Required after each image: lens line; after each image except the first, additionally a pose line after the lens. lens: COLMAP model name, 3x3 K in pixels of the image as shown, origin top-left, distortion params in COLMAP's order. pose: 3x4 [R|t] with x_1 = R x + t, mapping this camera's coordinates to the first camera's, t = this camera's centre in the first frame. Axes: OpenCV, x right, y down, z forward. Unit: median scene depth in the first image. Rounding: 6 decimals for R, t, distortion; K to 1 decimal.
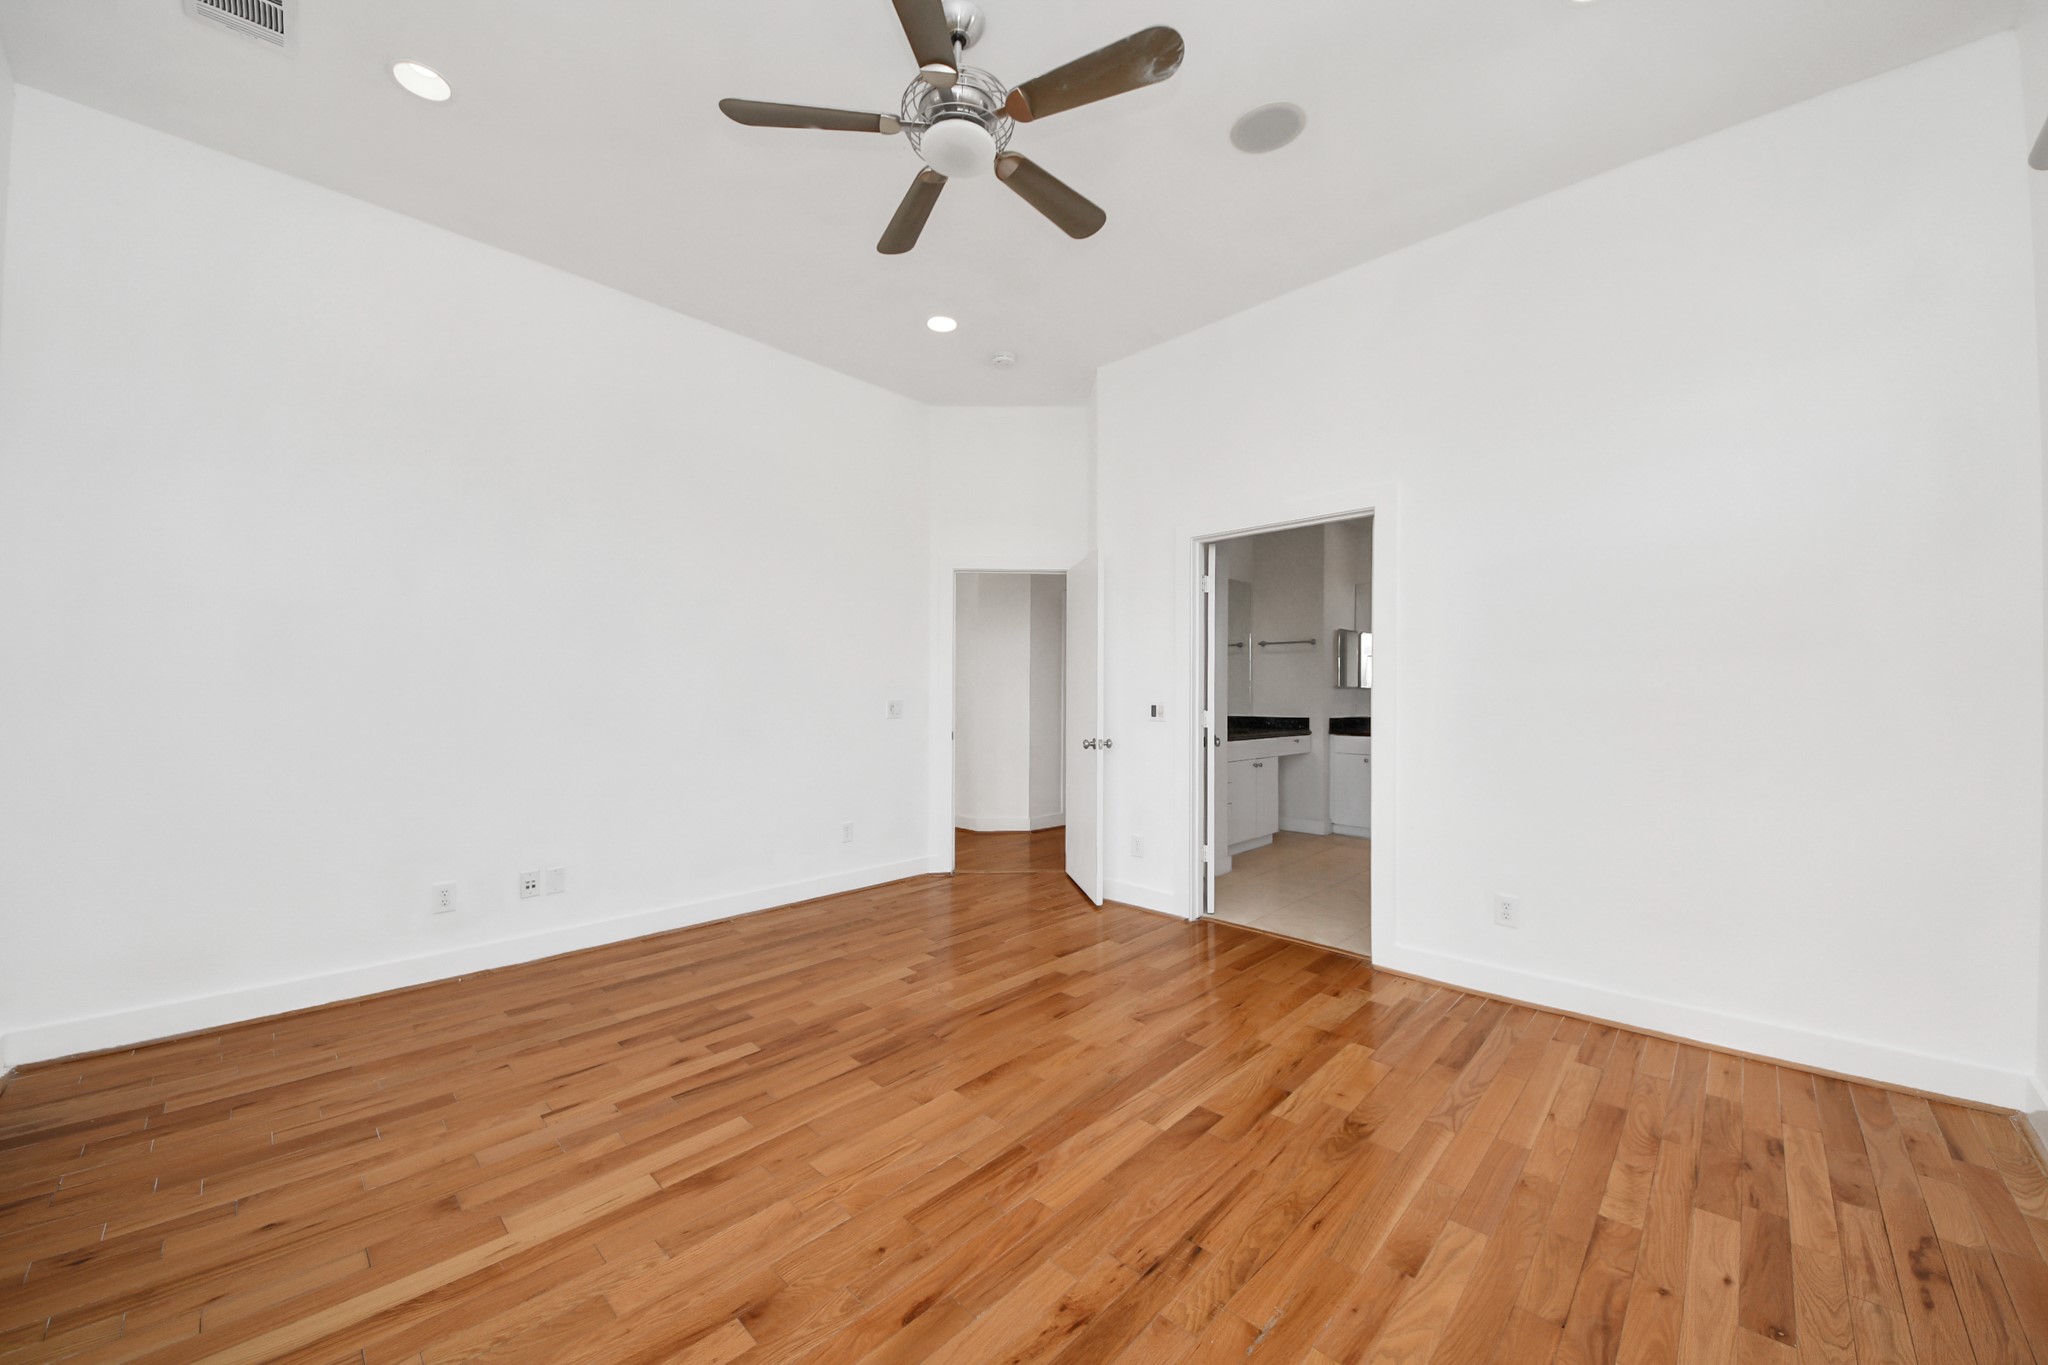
lens RADIAL K [[755.8, 0, 1024.0], [0, 755.8, 682.5], [0, 0, 1]] dist [0.015443, -0.020470]
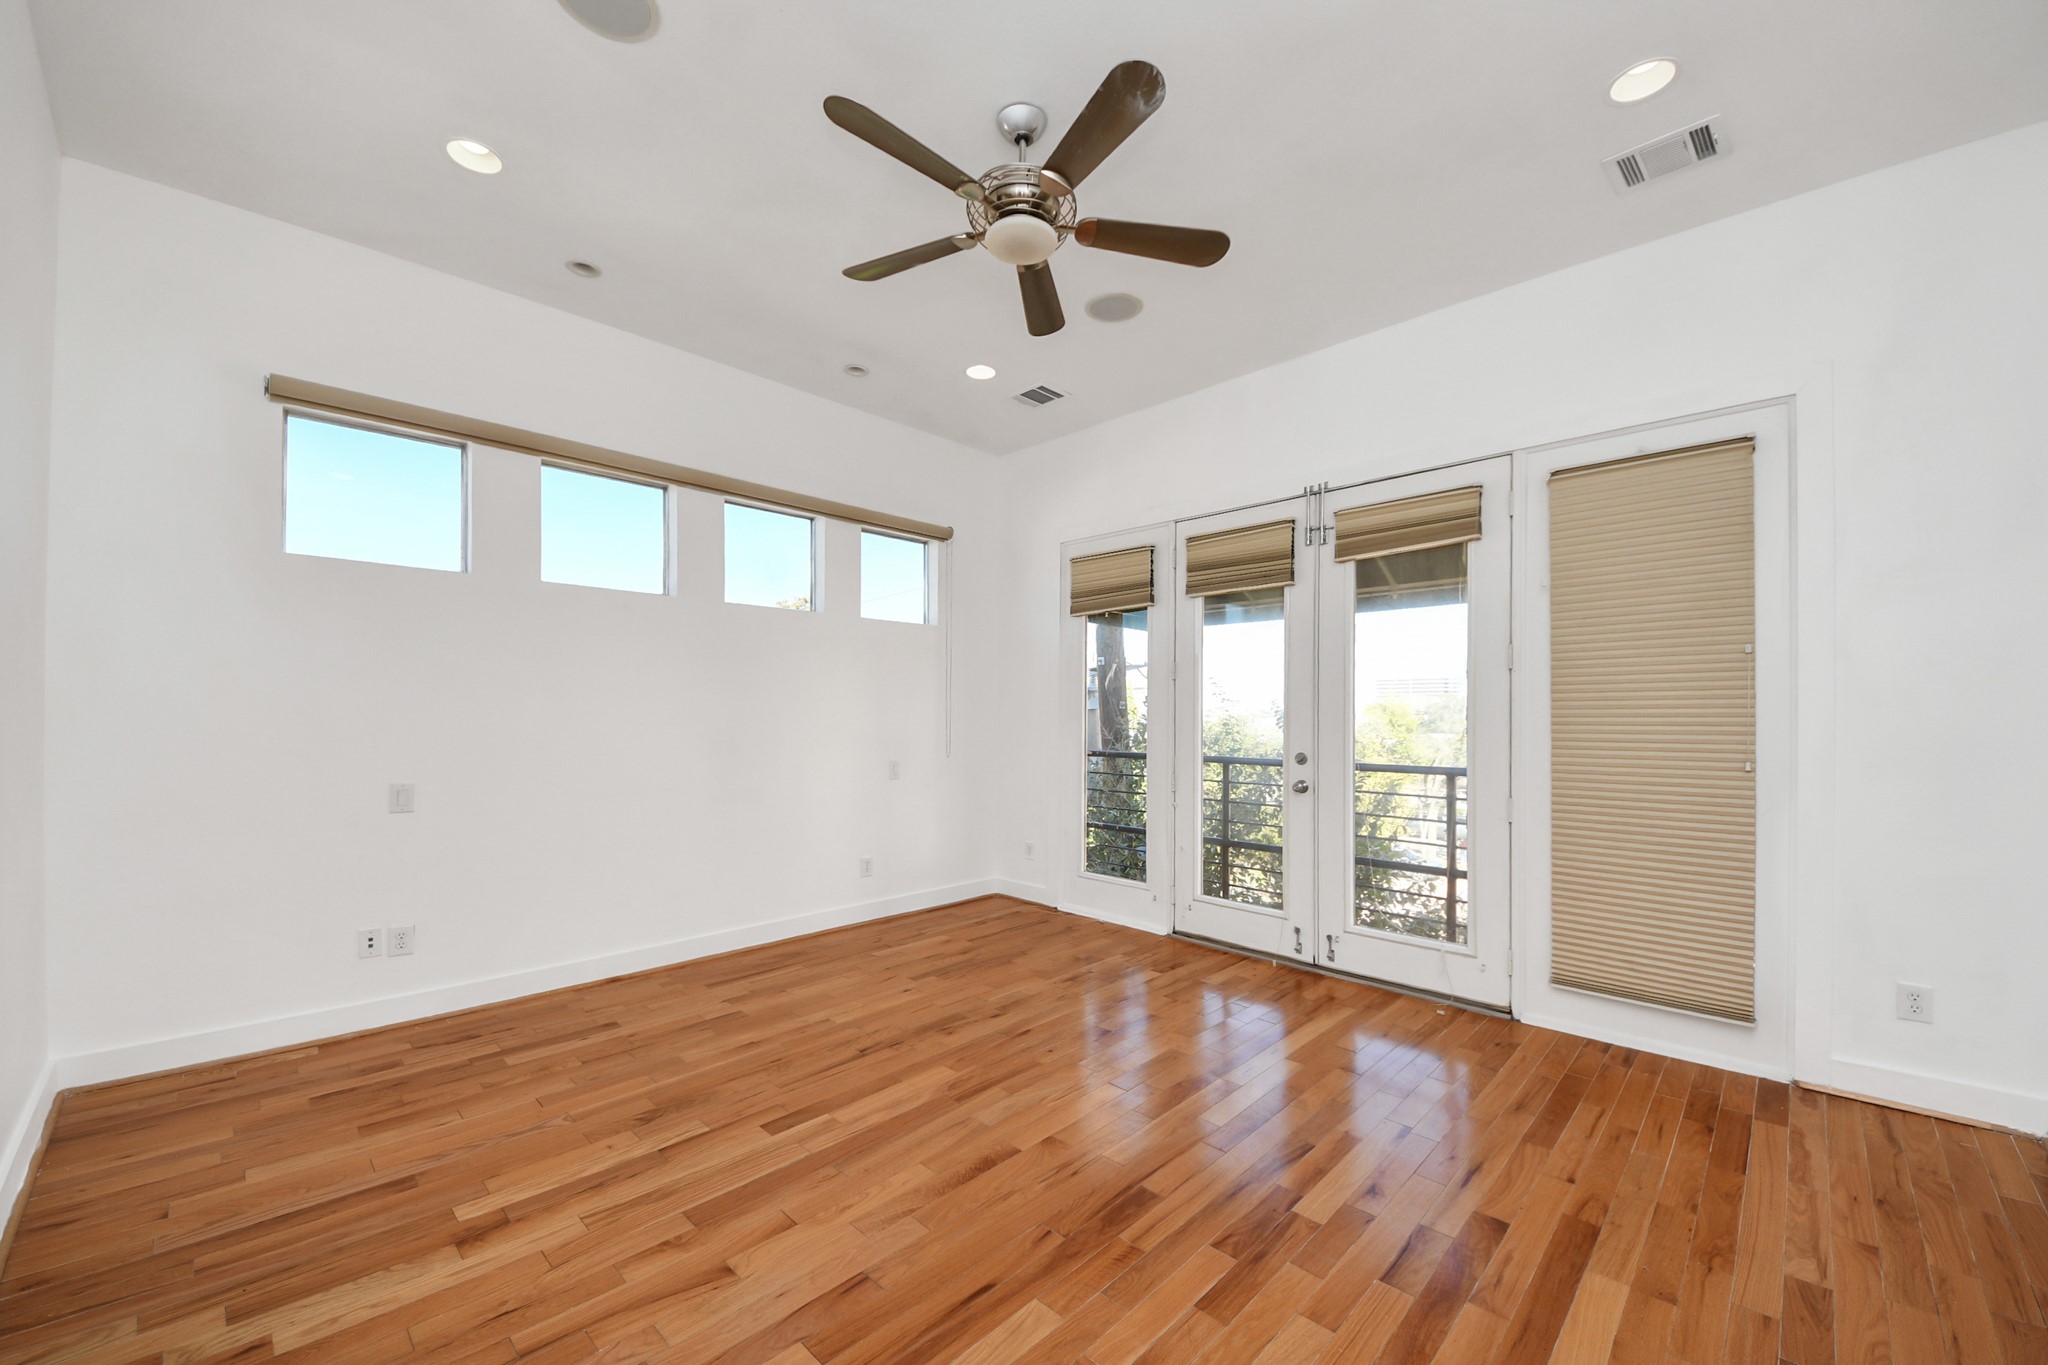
lens RADIAL K [[792.7, 0, 1024.9], [0, 792.7, 700.0], [0, 0, 1]] dist [0.071427, -0.038075]
pose [[-0.999877, -0.008947, 0.012866, -0.112582], [-0.009329, 0.999509, -0.029908, 0.017158], [-0.012592, -0.030024, -0.999470, 2.167580]]
